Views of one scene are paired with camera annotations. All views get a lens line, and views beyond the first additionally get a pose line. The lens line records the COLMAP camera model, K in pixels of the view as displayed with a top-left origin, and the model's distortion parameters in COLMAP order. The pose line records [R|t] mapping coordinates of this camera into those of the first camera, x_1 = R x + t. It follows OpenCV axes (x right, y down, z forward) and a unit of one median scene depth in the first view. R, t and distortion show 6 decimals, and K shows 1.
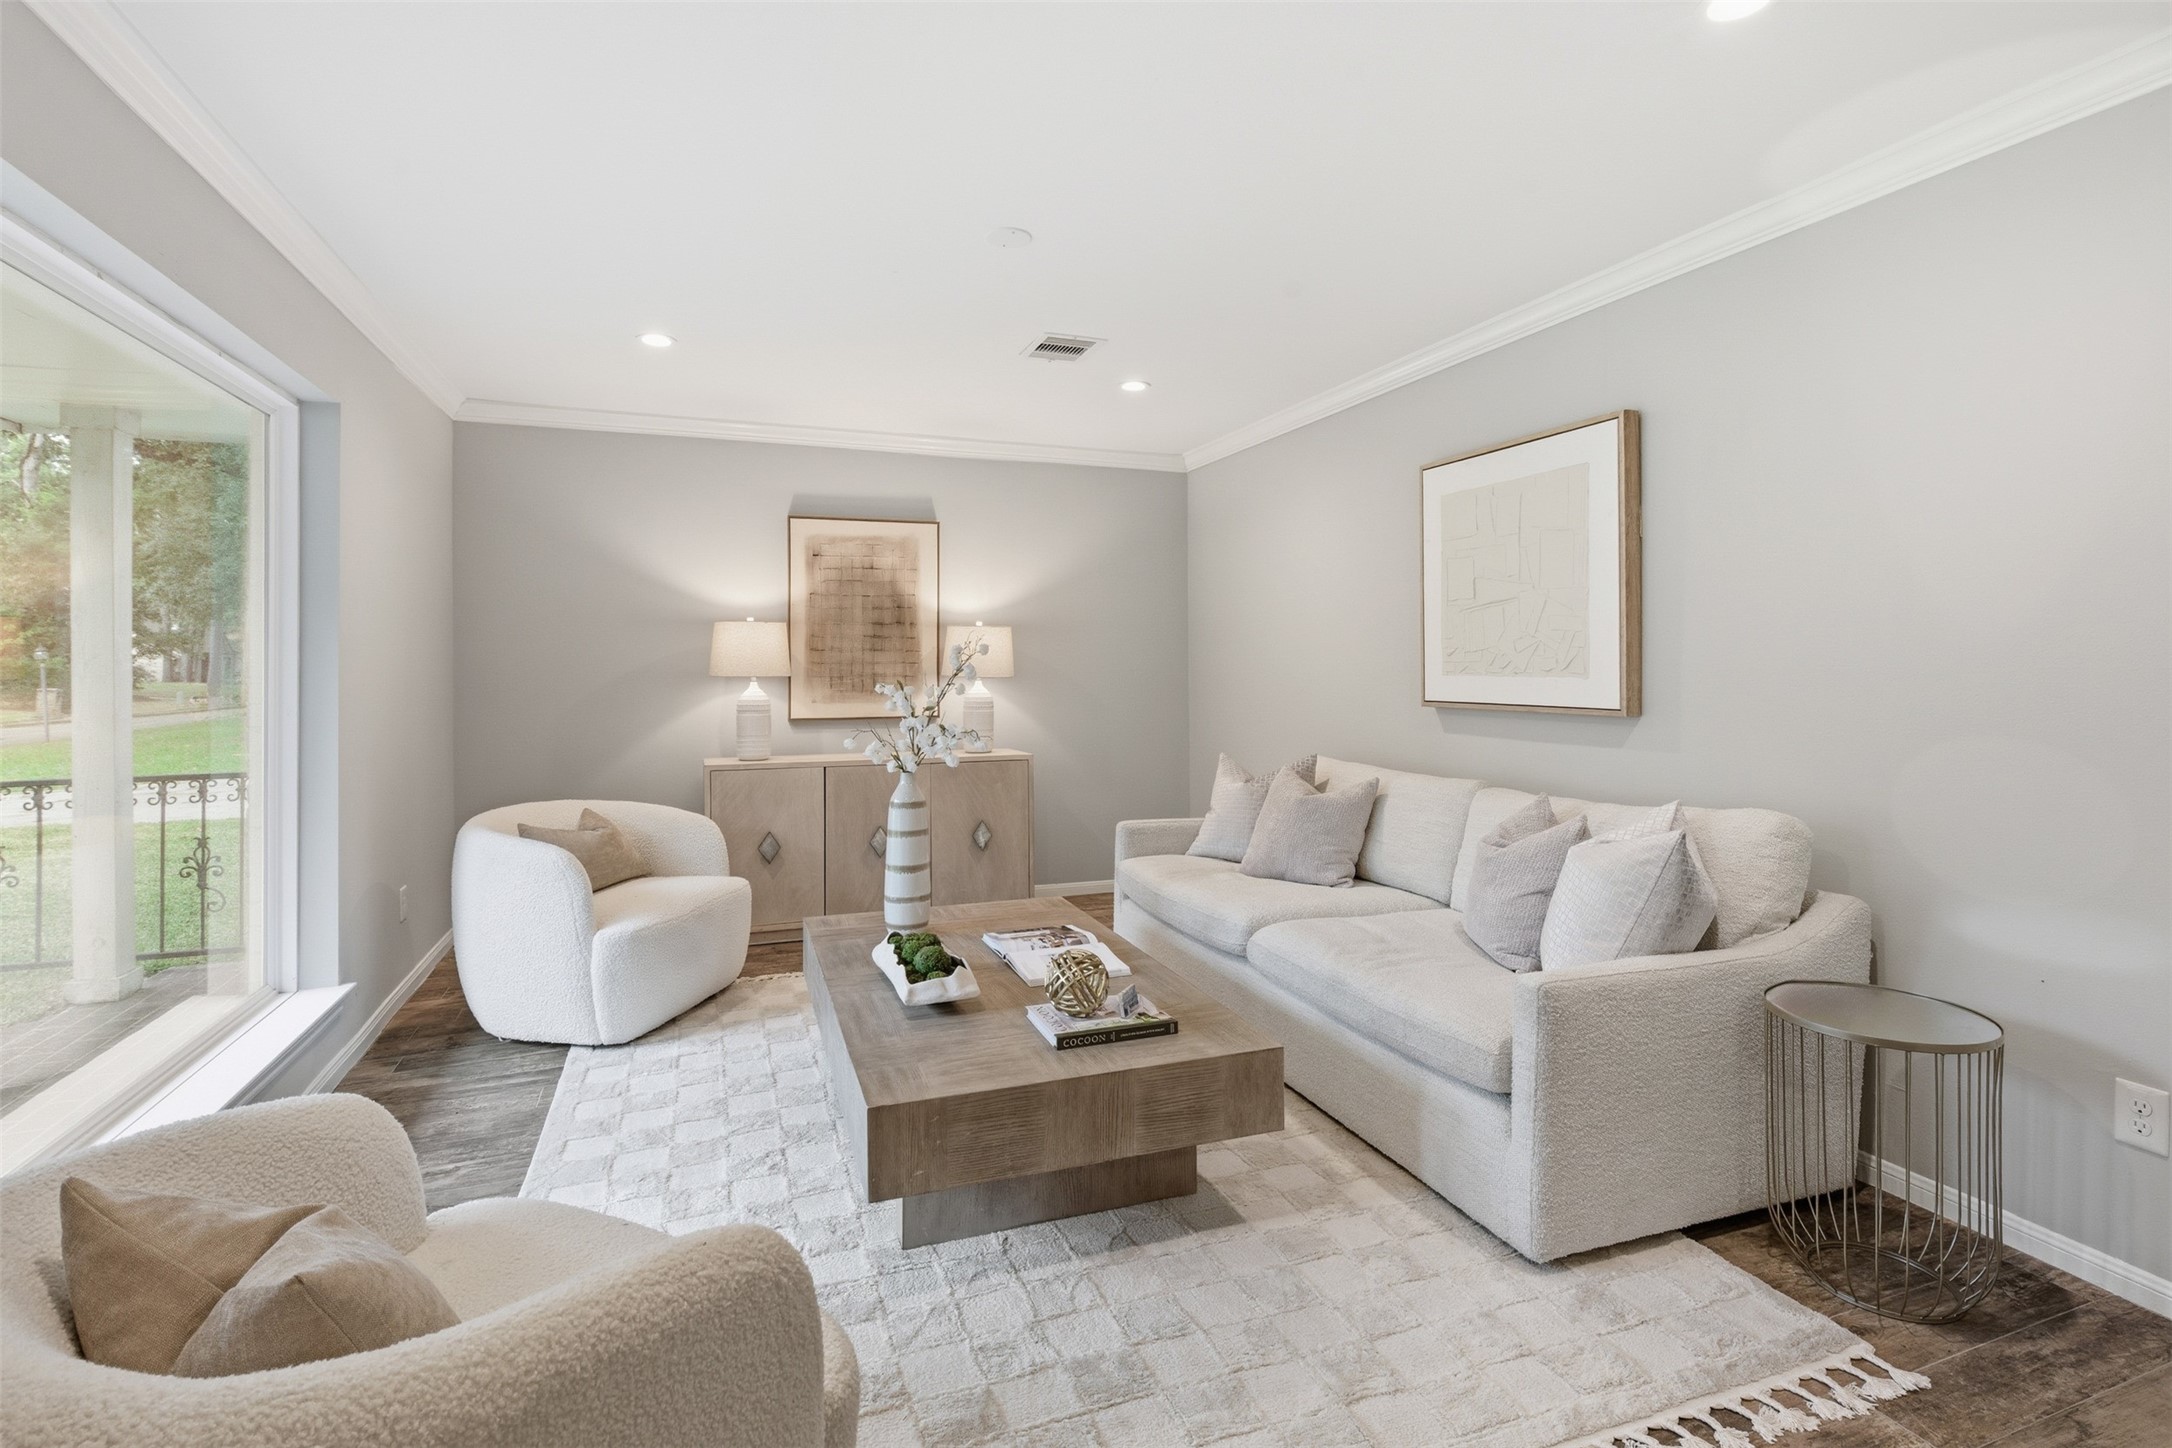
lens RADIAL K [[1030.5, 0, 1085.7], [0, 1030.5, 660.8], [0, 0, 1]] dist [0.000519, 0.000141]
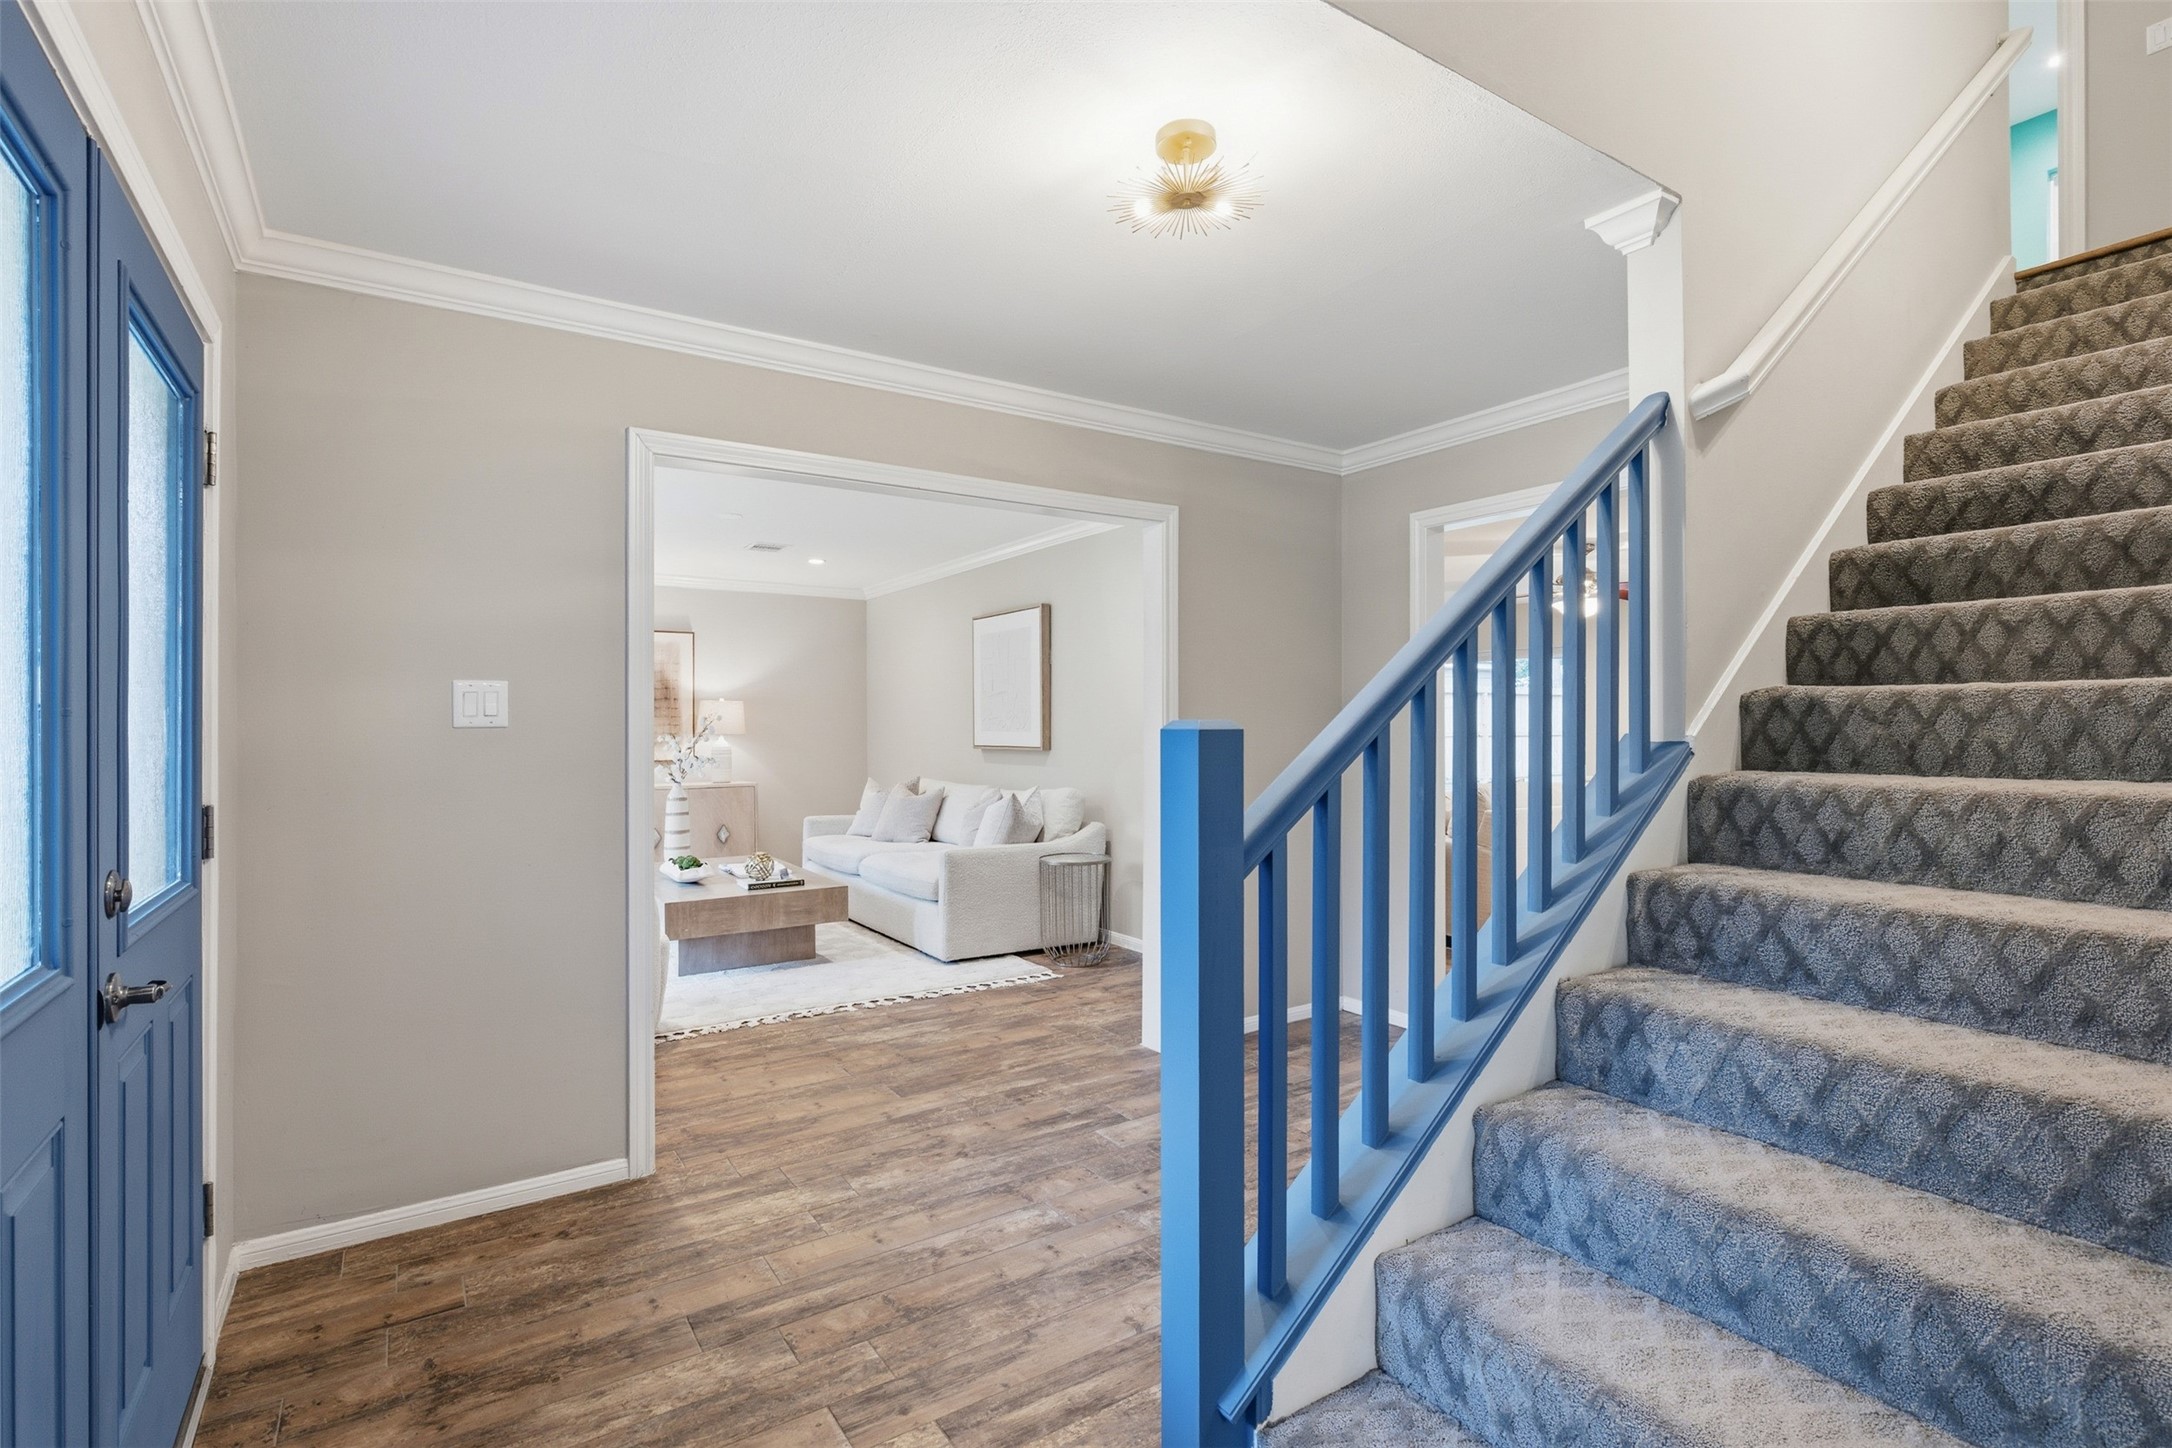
lens RADIAL K [[1002.4, 0, 1078.7], [0, 1002.4, 734.5], [0, 0, 1]] dist [-0.000515, 0.000222]
pose [[0.974698, -0.001556, 0.223521, 0.136258], [-0.000965, 0.999937, 0.011168, -0.000969], [-0.223524, -0.011101, 0.974635, -0.966852]]
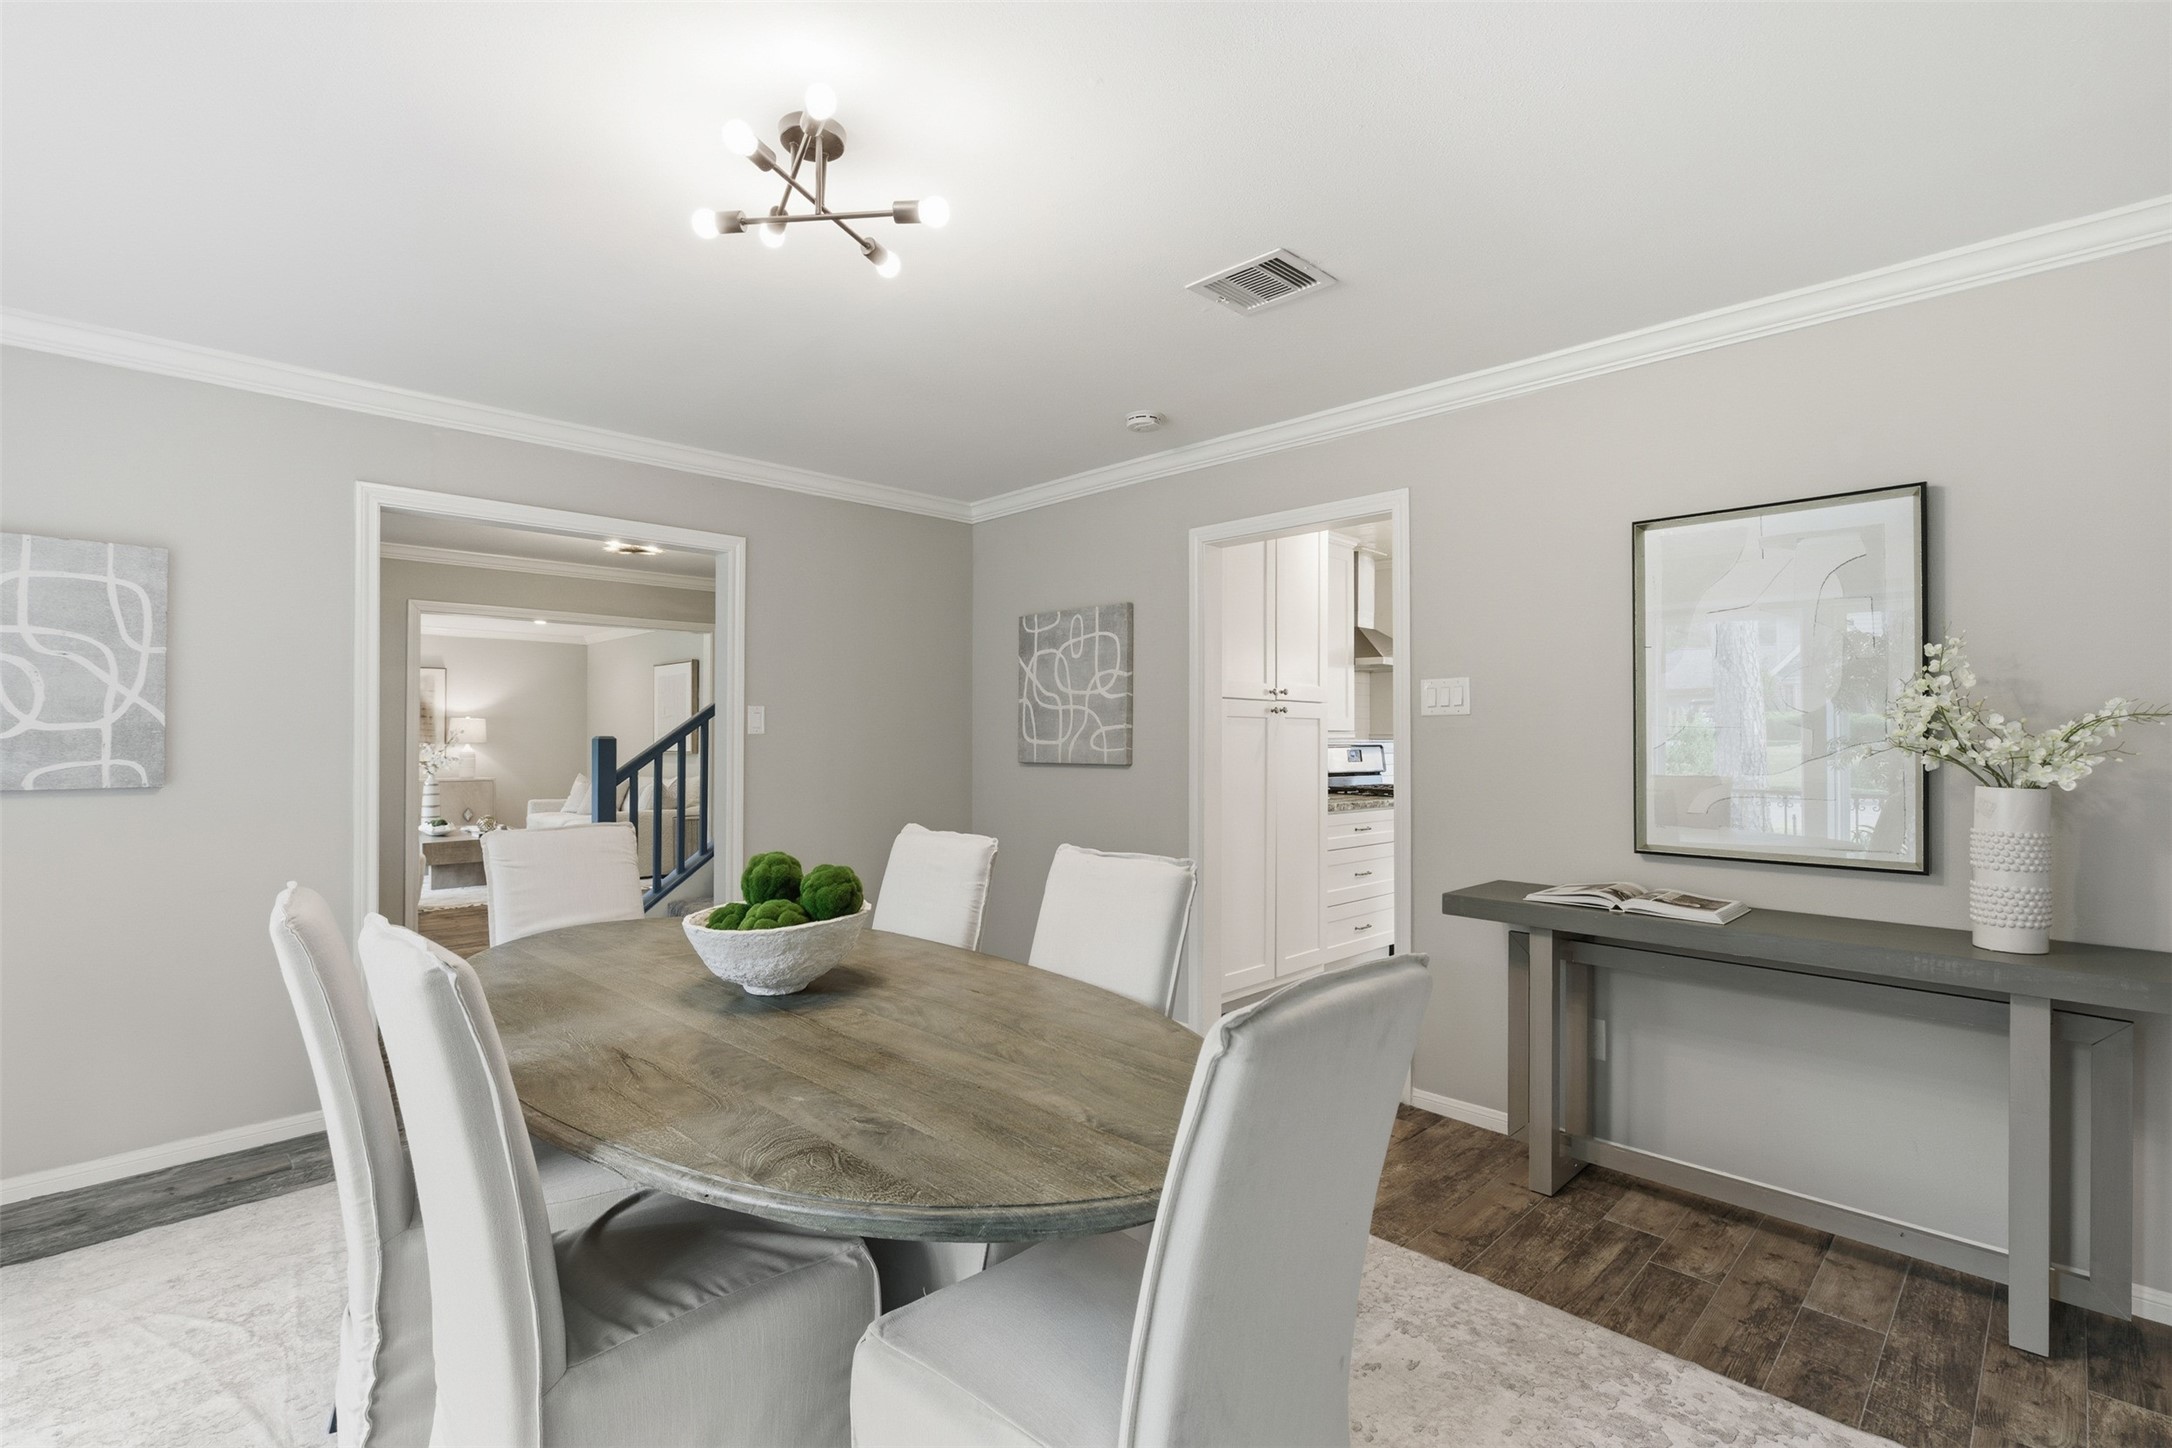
lens RADIAL K [[980.3, 0, 1067.8], [0, 980.3, 721.6], [0, 0, 1]] dist [0.001018, 0.000355]
pose [[0.912969, 0.008206, 0.407946, 0.331850], [-0.002442, 0.999890, -0.014648, -0.001987], [-0.408021, 0.012377, 0.912889, -2.231920]]
